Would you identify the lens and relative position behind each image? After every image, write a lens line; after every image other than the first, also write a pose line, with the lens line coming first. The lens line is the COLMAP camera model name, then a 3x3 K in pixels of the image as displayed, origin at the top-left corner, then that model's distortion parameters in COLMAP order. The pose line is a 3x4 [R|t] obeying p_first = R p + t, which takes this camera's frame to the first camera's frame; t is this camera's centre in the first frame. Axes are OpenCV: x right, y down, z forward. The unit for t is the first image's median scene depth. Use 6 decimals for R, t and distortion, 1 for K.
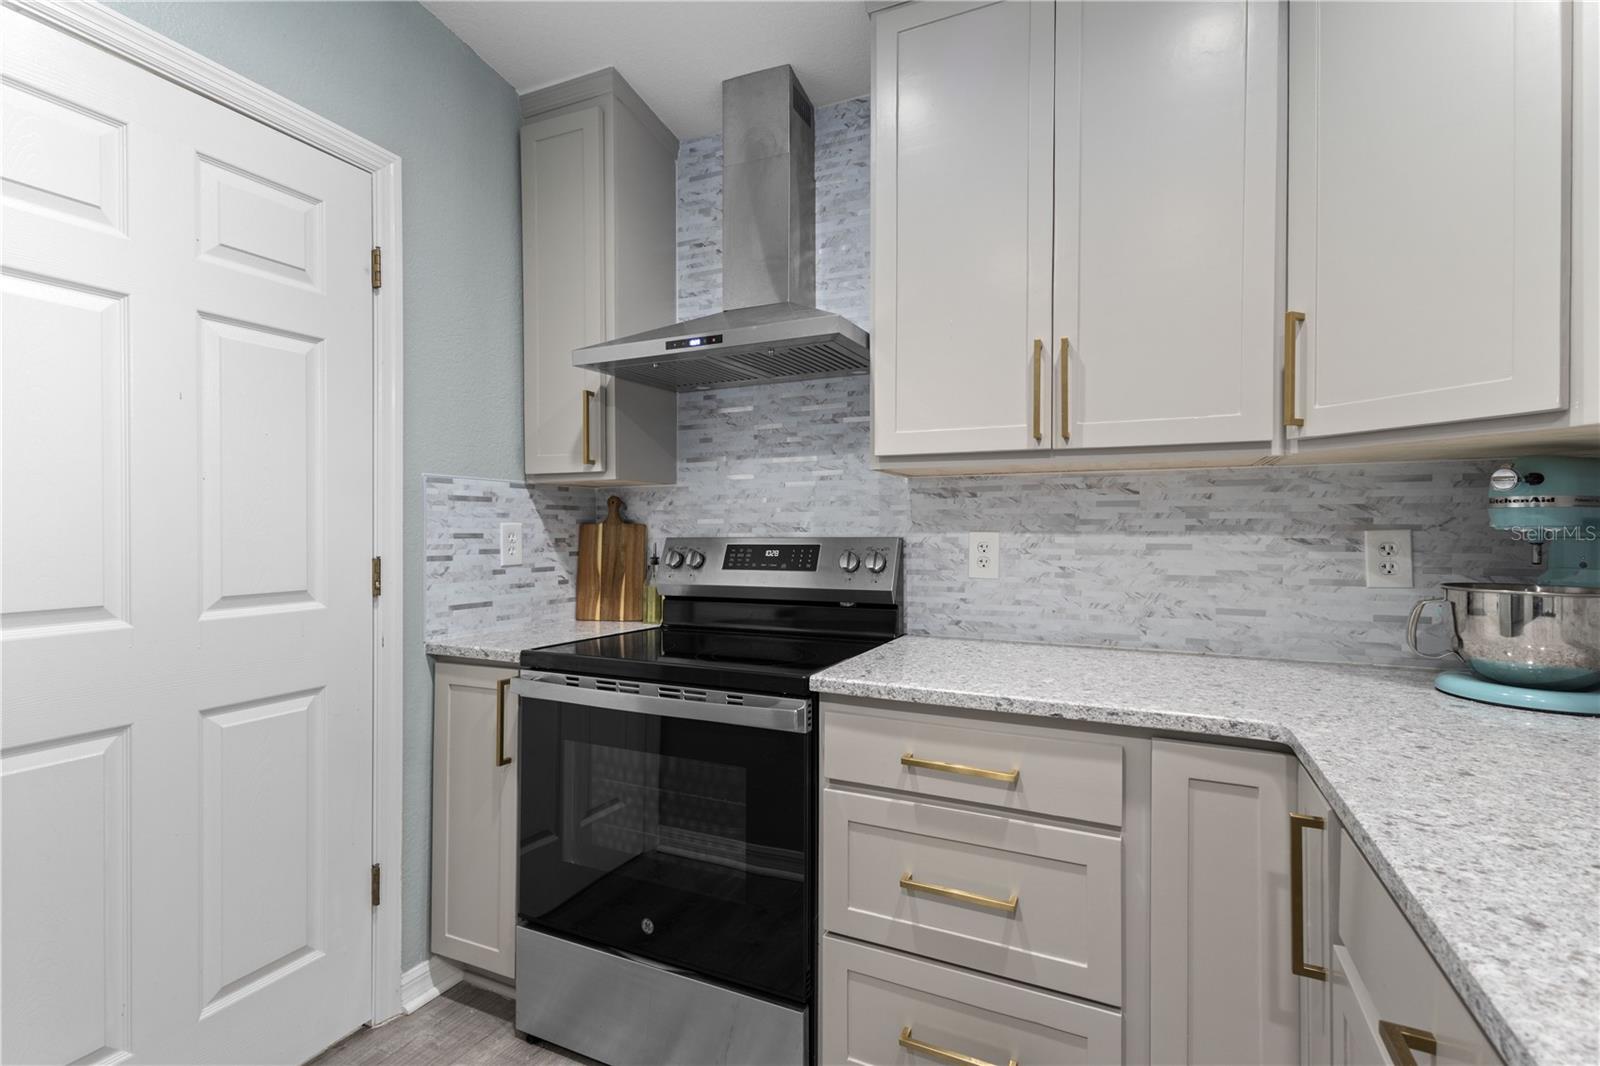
lens RADIAL K [[736.3, 0, 800.4], [0, 736.3, 526.2], [0, 0, 1]] dist [0.008010, 0.000059]
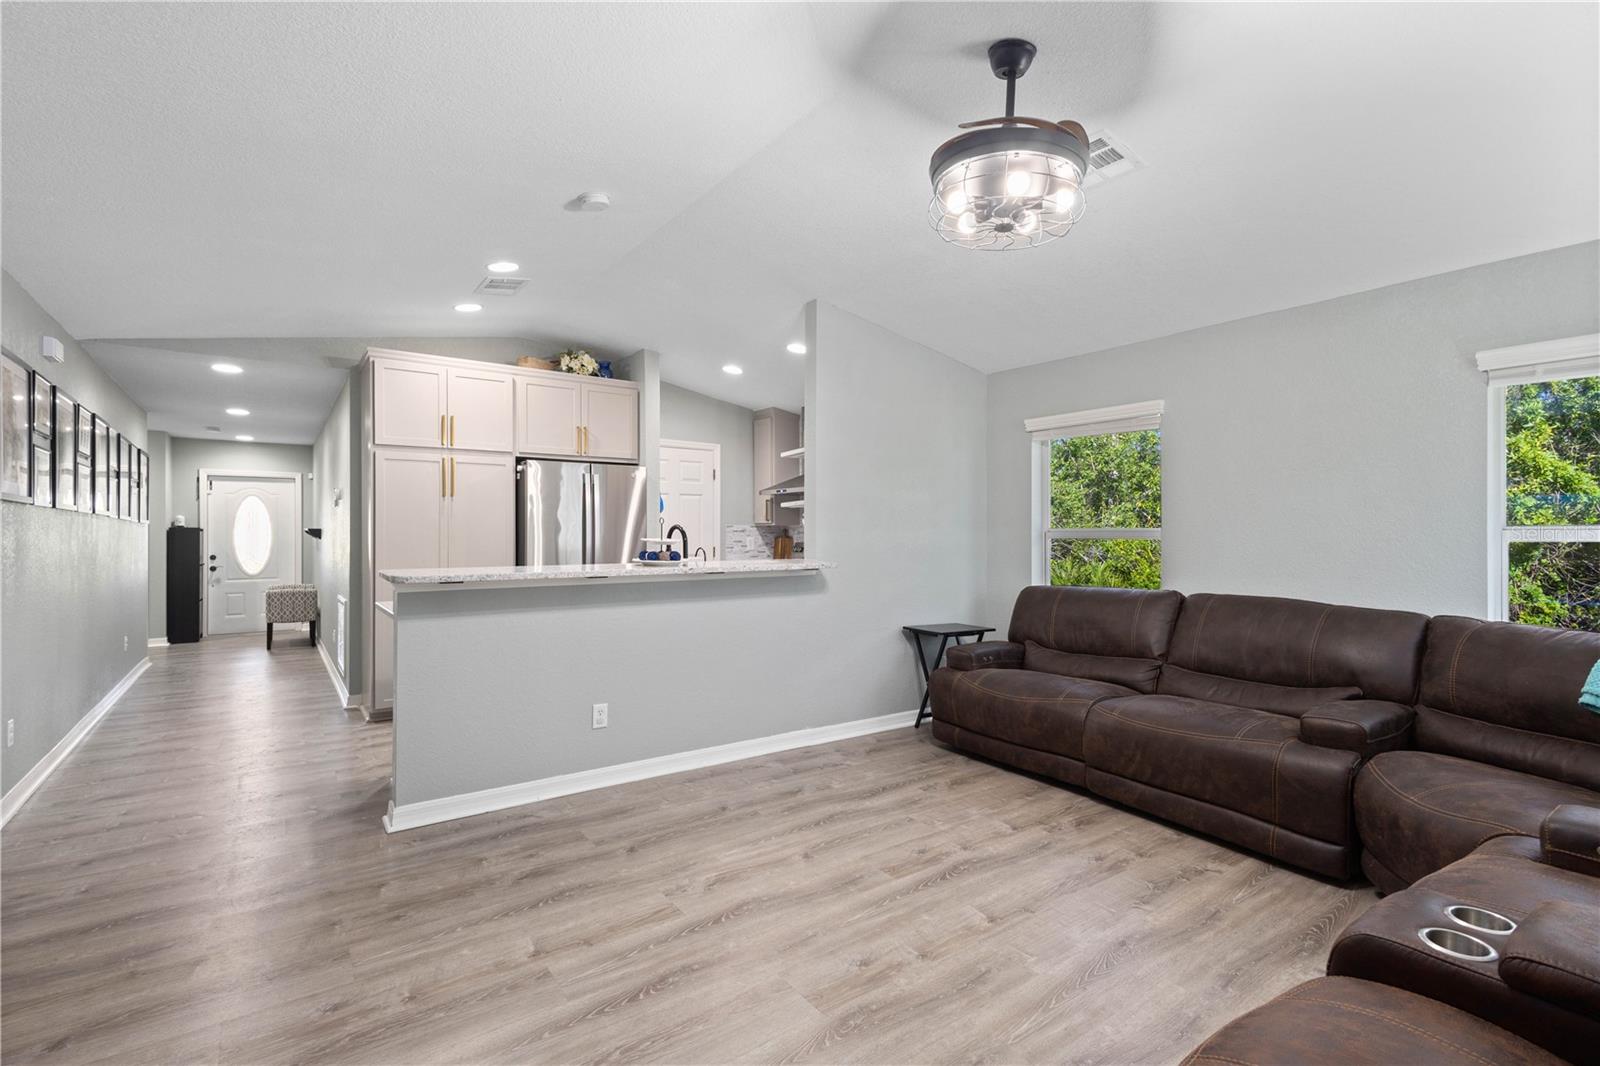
lens RADIAL K [[733.5, 0, 800.0], [0, 733.5, 533.0], [0, 0, 1]] dist [0.011730, -0.000478]
pose [[0.873978, -0.000108, -0.485965, 1.770454], [0.001418, 0.999996, 0.002327, -0.041165], [0.485963, -0.002723, 0.873975, -2.260836]]
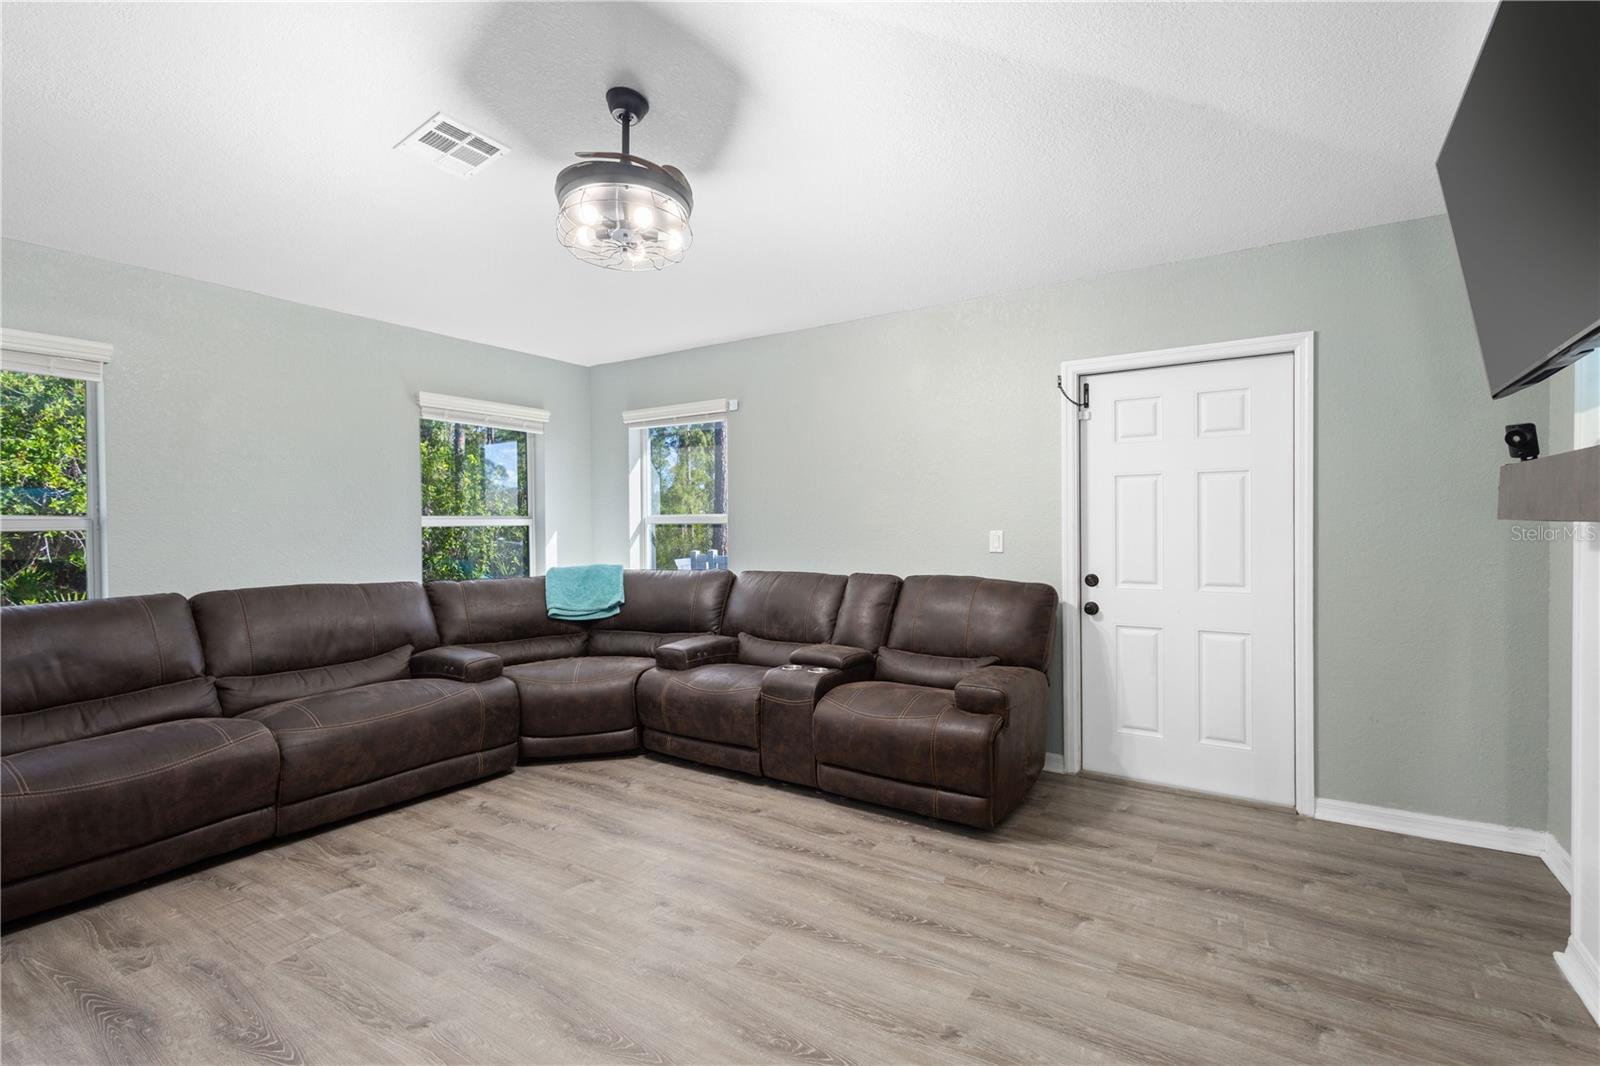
lens RADIAL K [[733.5, 0, 800.0], [0, 733.5, 533.0], [0, 0, 1]] dist [0.011730, -0.000478]
pose [[0.129441, -0.016905, 0.991443, 0.023350], [0.004844, 0.999854, 0.016416, -0.028733], [-0.991575, 0.002678, 0.129504, -1.492410]]
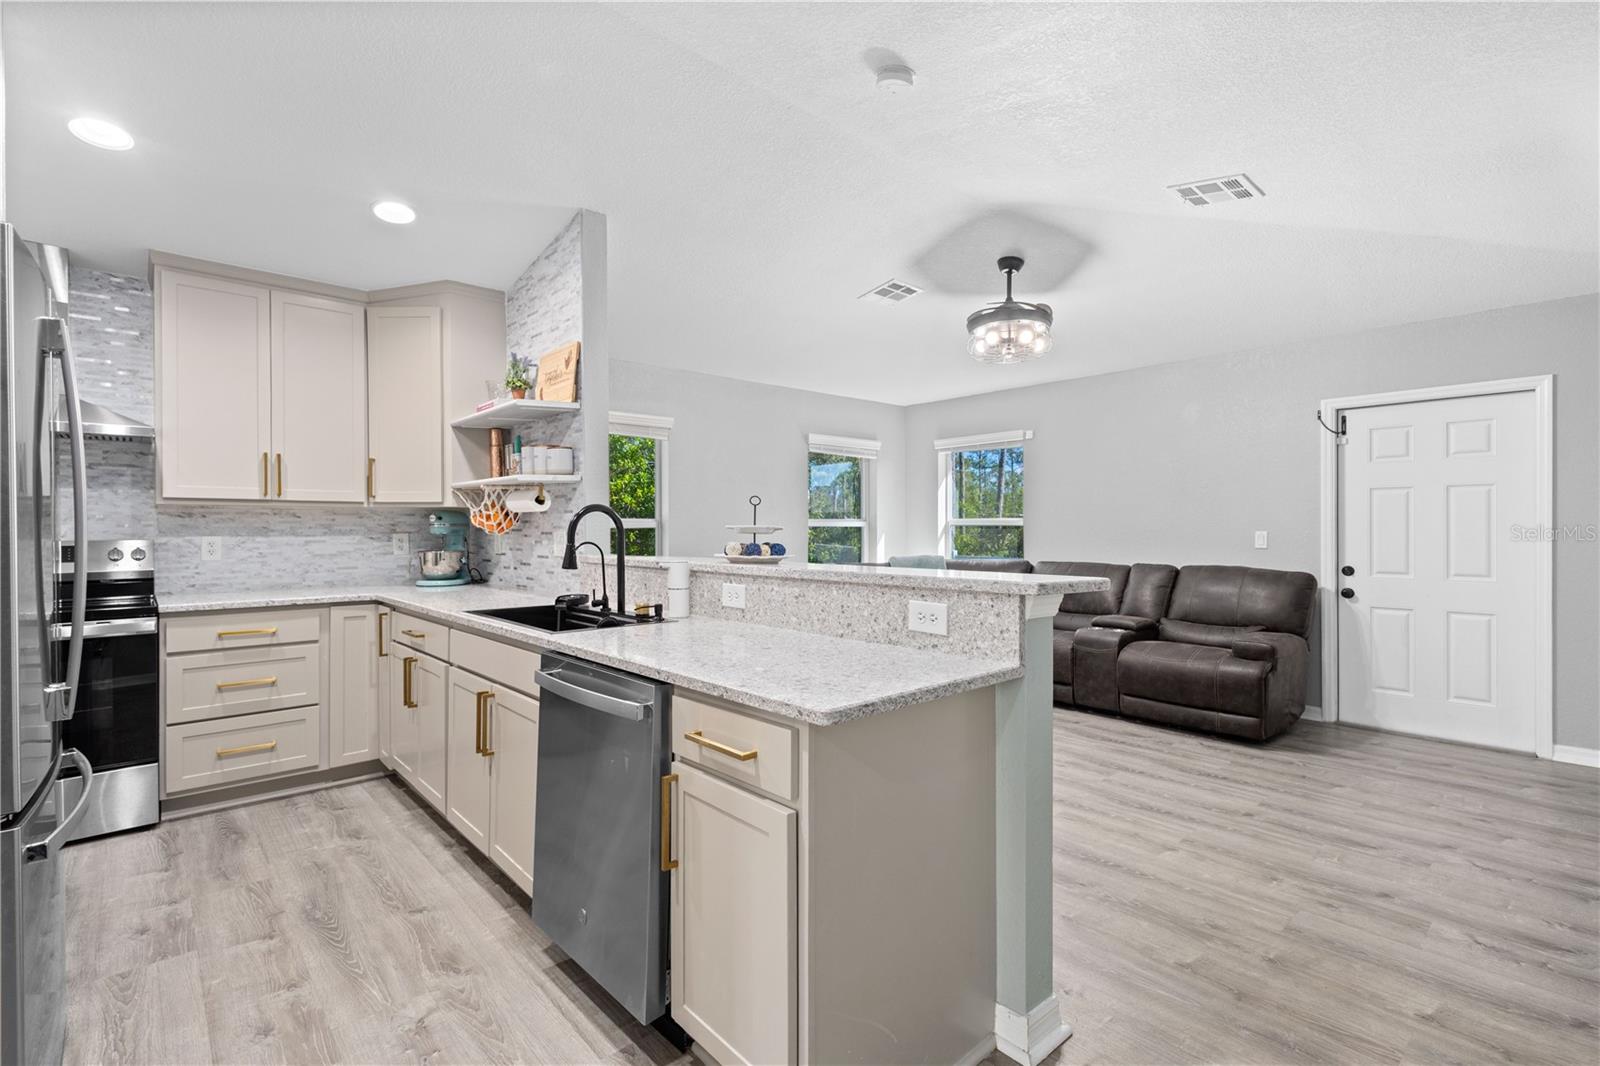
lens RADIAL K [[733.5, 0, 800.0], [0, 733.5, 533.0], [0, 0, 1]] dist [0.011730, -0.000478]
pose [[0.387793, -0.009728, 0.921695, -1.014057], [0.000681, 0.999947, 0.010267, -0.020862], [-0.921746, -0.003354, 0.387779, -1.255074]]
